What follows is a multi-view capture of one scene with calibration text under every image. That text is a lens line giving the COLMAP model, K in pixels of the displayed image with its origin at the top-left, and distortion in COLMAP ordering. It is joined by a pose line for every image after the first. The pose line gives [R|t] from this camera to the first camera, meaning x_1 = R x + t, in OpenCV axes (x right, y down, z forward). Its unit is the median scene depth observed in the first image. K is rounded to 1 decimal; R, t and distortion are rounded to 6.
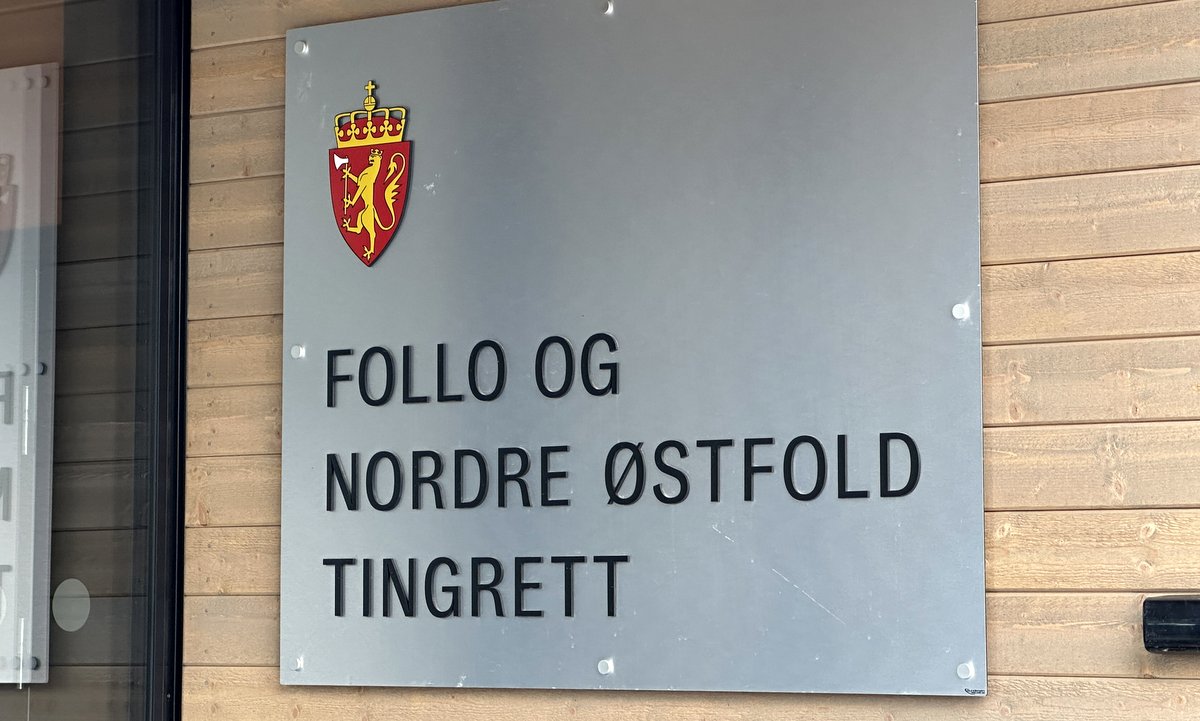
lens RADIAL K [[3376.4, 0, 600.0], [0, 3376.4, 360.5], [0, 0, 1]] dist [-1.008843, 22.549194]
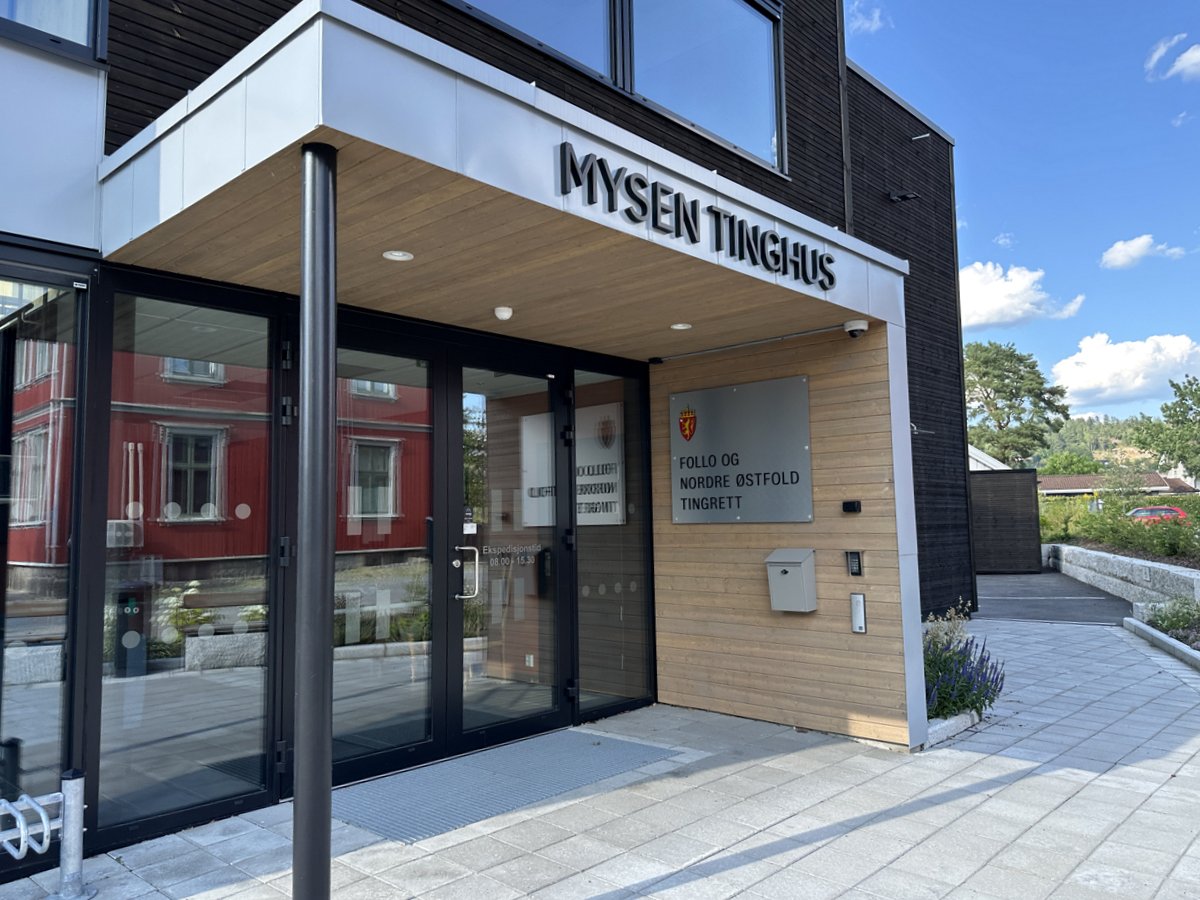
lens RADIAL K [[885.4, 0, 600.0], [0, 885.4, 450.0], [0, 0, 1]] dist [0.002030, 0.000116]
pose [[0.991194, -0.026418, -0.129754, -0.027097], [0.025713, 0.999644, -0.007105, -0.008292], [0.129896, 0.003706, 0.991521, -0.354678]]
